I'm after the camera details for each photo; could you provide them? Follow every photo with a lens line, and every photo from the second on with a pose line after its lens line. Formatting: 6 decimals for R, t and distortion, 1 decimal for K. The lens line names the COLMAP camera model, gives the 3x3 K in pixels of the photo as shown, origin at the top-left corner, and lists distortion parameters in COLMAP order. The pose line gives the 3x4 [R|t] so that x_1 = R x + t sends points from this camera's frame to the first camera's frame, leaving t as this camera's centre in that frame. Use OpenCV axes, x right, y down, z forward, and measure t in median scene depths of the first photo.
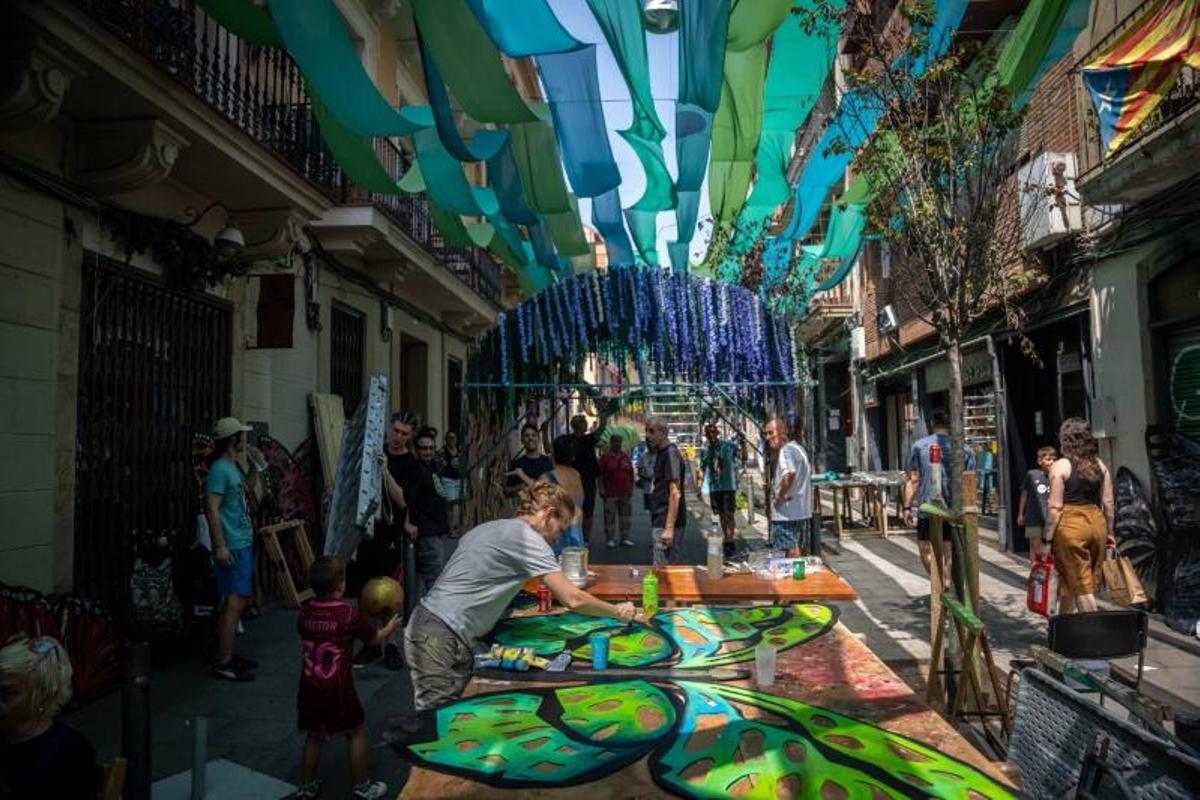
lens RADIAL K [[816.3, 0, 600.0], [0, 816.3, 400.0], [0, 0, 1]] dist [-0.113302, 0.080454]
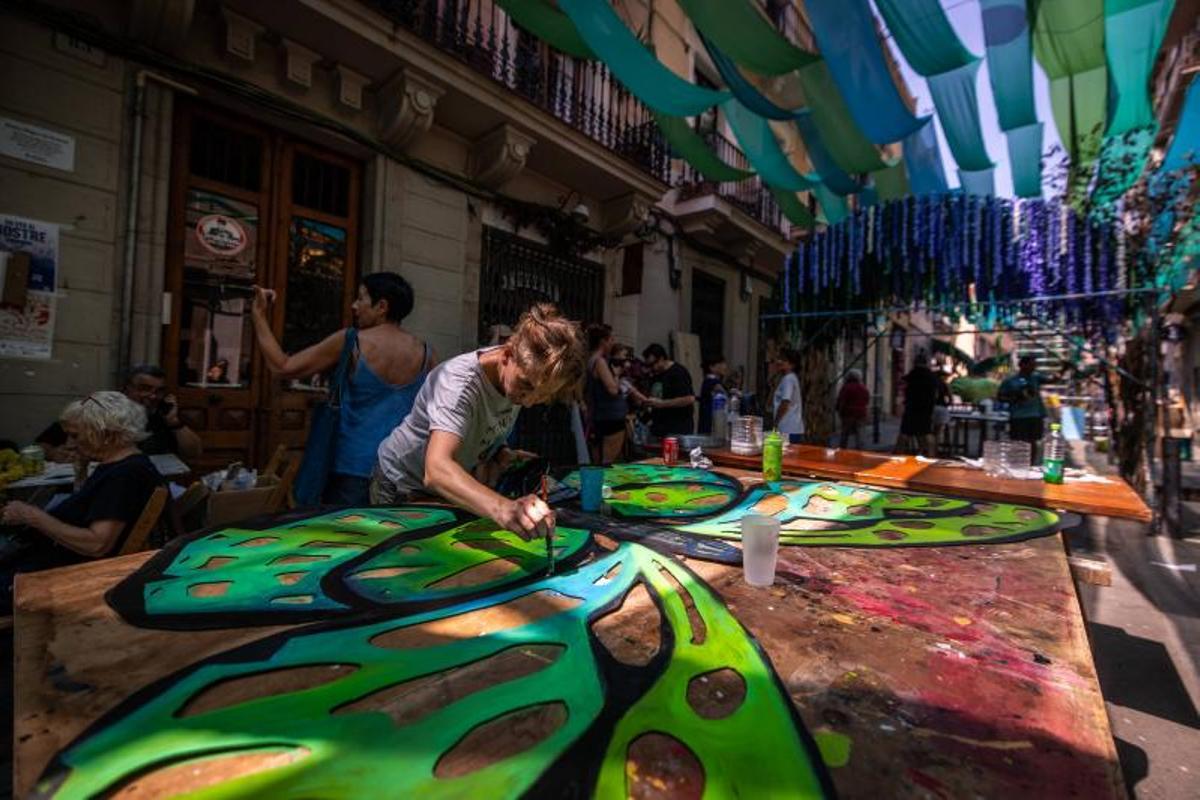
lens RADIAL K [[496.9, 0, 603.5], [0, 496.9, 391.4], [0, 0, 1]] dist [-0.000397, 0.000078]
pose [[0.788435, 0.030695, -0.614352, 0.130959], [-0.005572, 0.999070, 0.042765, 0.080143], [0.615093, -0.030294, 0.787872, 0.258773]]
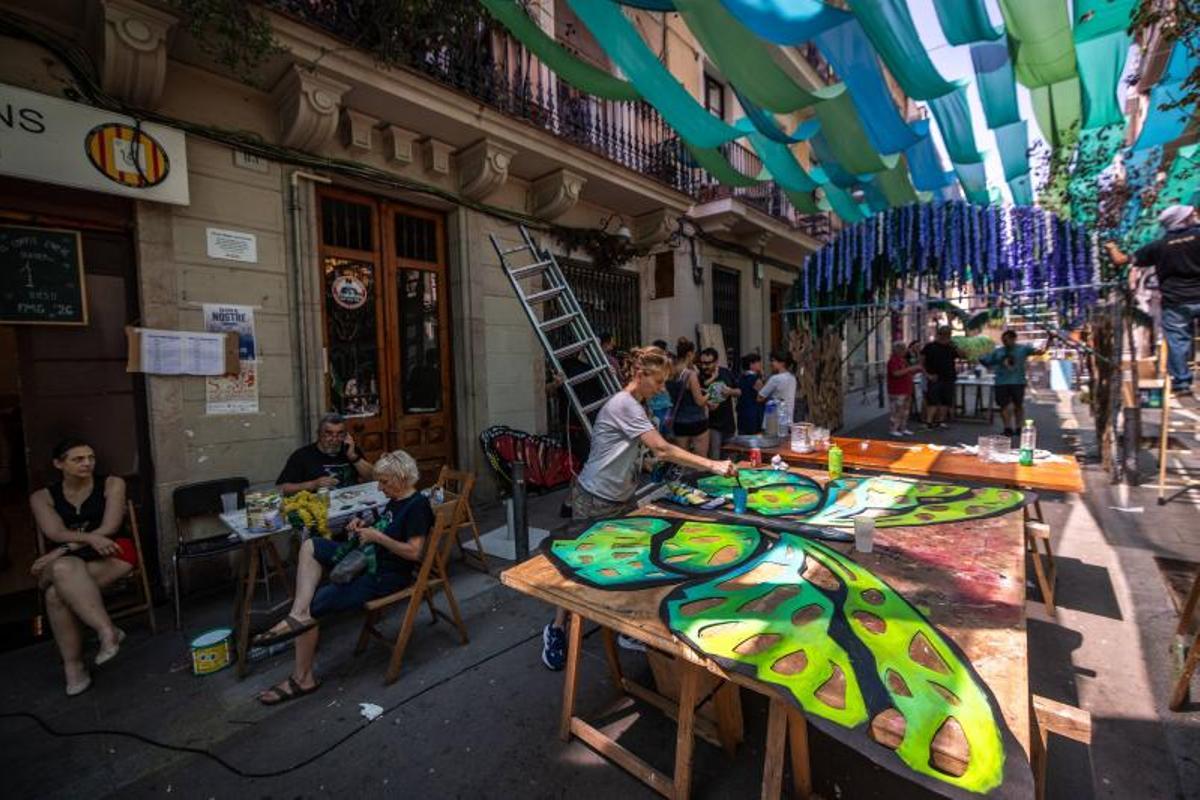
lens RADIAL K [[494.6, 0, 606.7], [0, 494.6, 393.1], [0, 0, 1]] dist [-0.000202, -0.000223]
pose [[0.794650, 0.017259, -0.606823, 0.132344], [0.059536, 0.992561, 0.106194, 0.016255], [0.604142, -0.120515, 0.787711, 0.104739]]
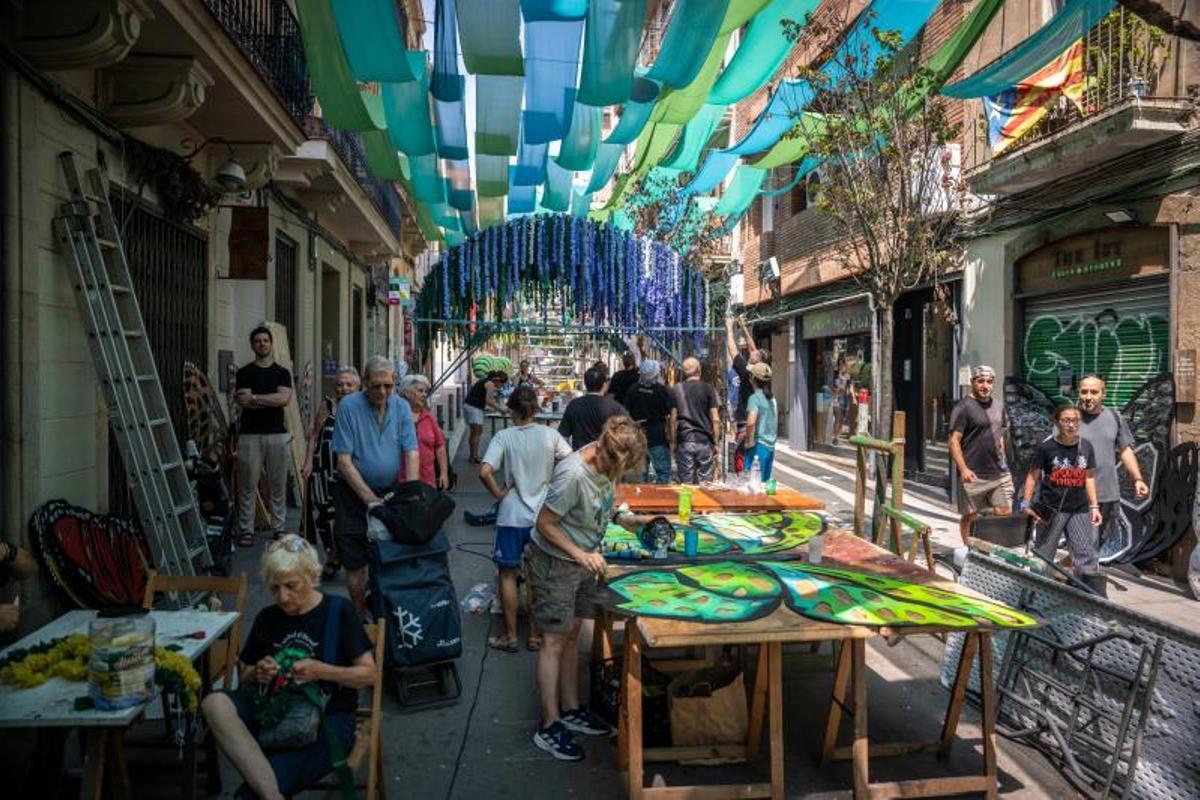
lens RADIAL K [[816.3, 0, 600.0], [0, 816.3, 400.0], [0, 0, 1]] dist [-0.113302, 0.080454]
pose [[0.980455, 0.018709, 0.195850, -0.173215], [-0.035400, 0.995998, 0.082071, -0.011371], [-0.193531, -0.087400, 0.977194, -0.107109]]
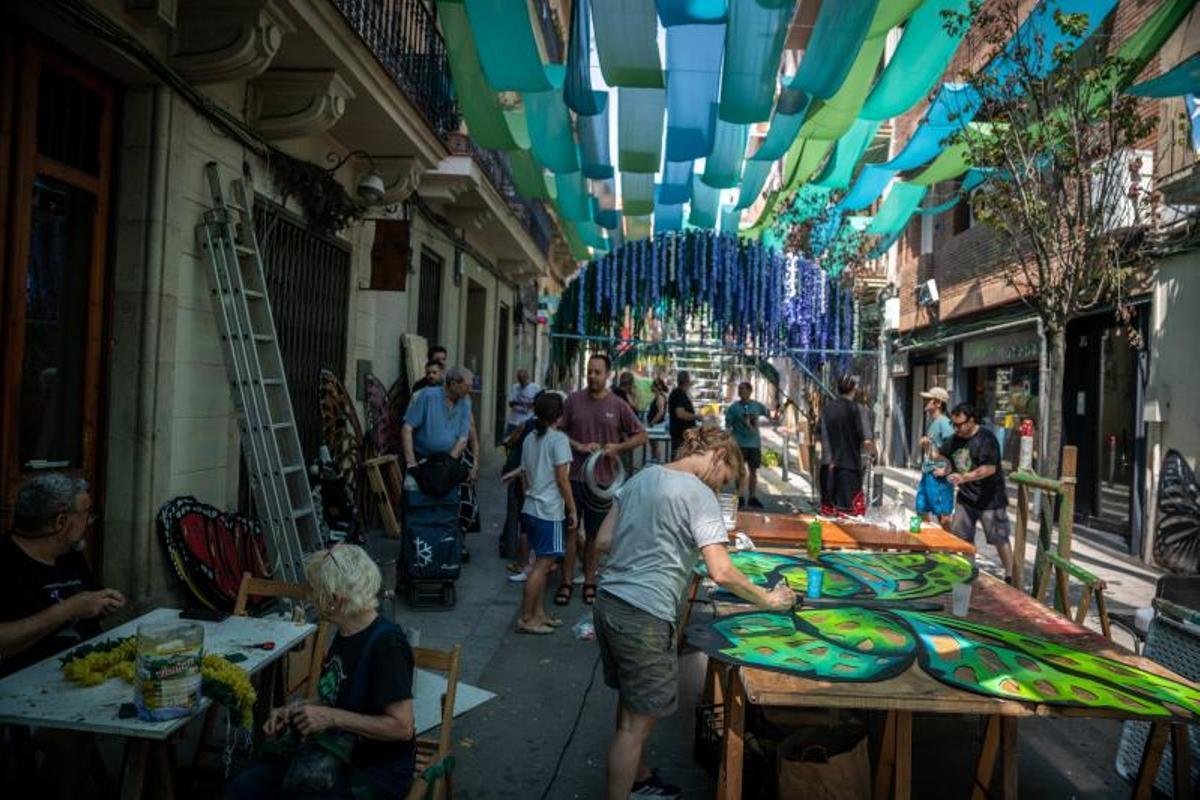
lens RADIAL K [[811.4, 0, 602.1], [0, 811.4, 403.6], [0, 0, 1]] dist [-0.113430, 0.080134]
pose [[0.998258, 0.057103, 0.014815, -0.143767], [-0.057957, 0.996157, 0.065668, -0.003358], [-0.011008, -0.066412, 0.997732, -0.061162]]
